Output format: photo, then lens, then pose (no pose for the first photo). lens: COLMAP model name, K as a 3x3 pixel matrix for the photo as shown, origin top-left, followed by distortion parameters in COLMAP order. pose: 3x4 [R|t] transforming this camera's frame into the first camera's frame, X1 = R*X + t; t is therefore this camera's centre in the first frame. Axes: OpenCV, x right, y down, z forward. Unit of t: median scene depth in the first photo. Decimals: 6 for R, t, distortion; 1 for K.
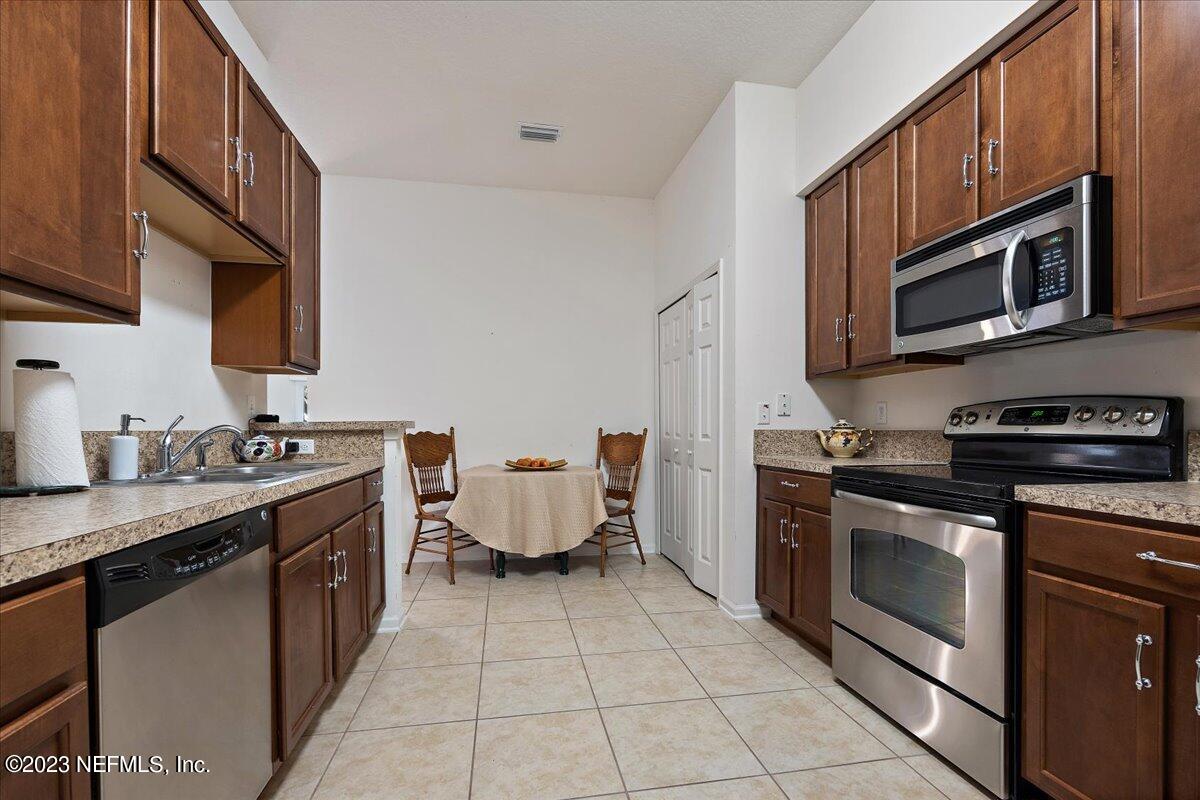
lens RADIAL K [[509.8, 0, 594.9], [0, 509.8, 418.6], [0, 0, 1]] dist [-0.000477, 0.000017]
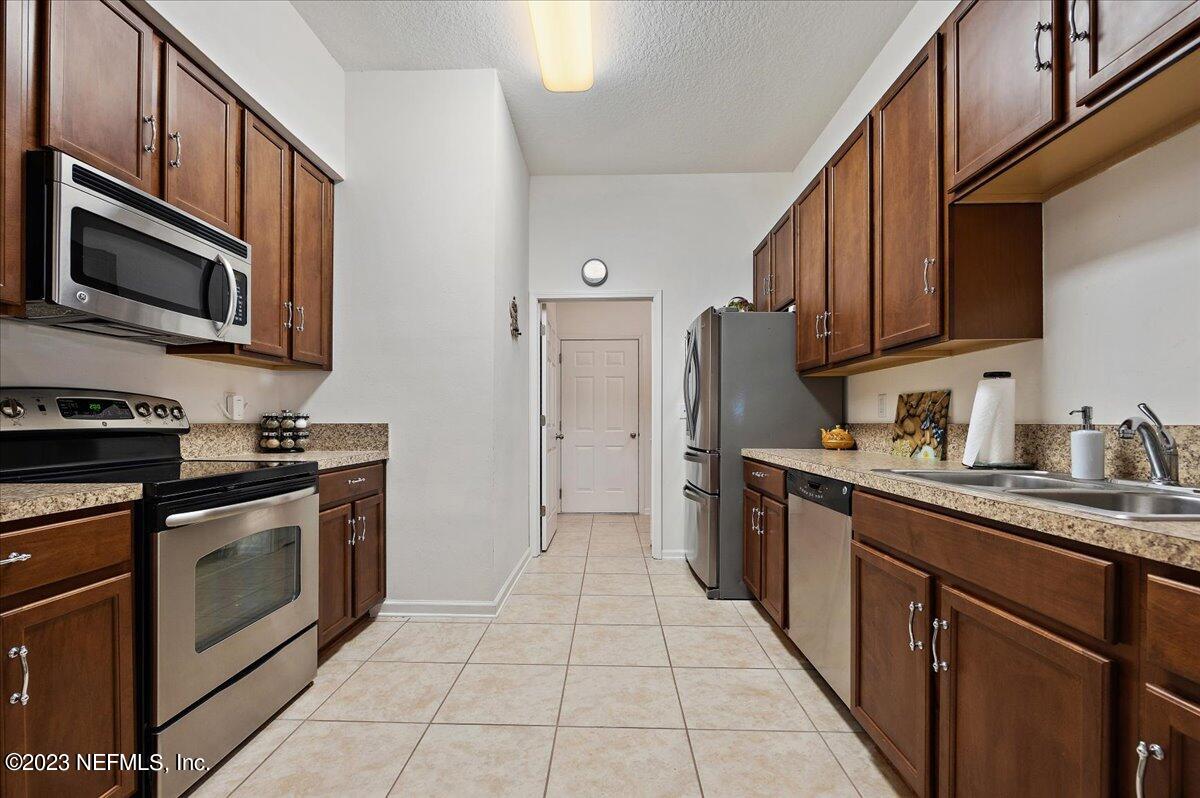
lens RADIAL K [[509.8, 0, 594.9], [0, 509.8, 417.6], [0, 0, 1]] dist [-0.000477, 0.000017]
pose [[-0.978165, 0.010189, 0.207581, -0.253815], [0.006651, 0.999821, -0.017736, 0.036852], [-0.207724, -0.015968, -0.978057, 1.972561]]
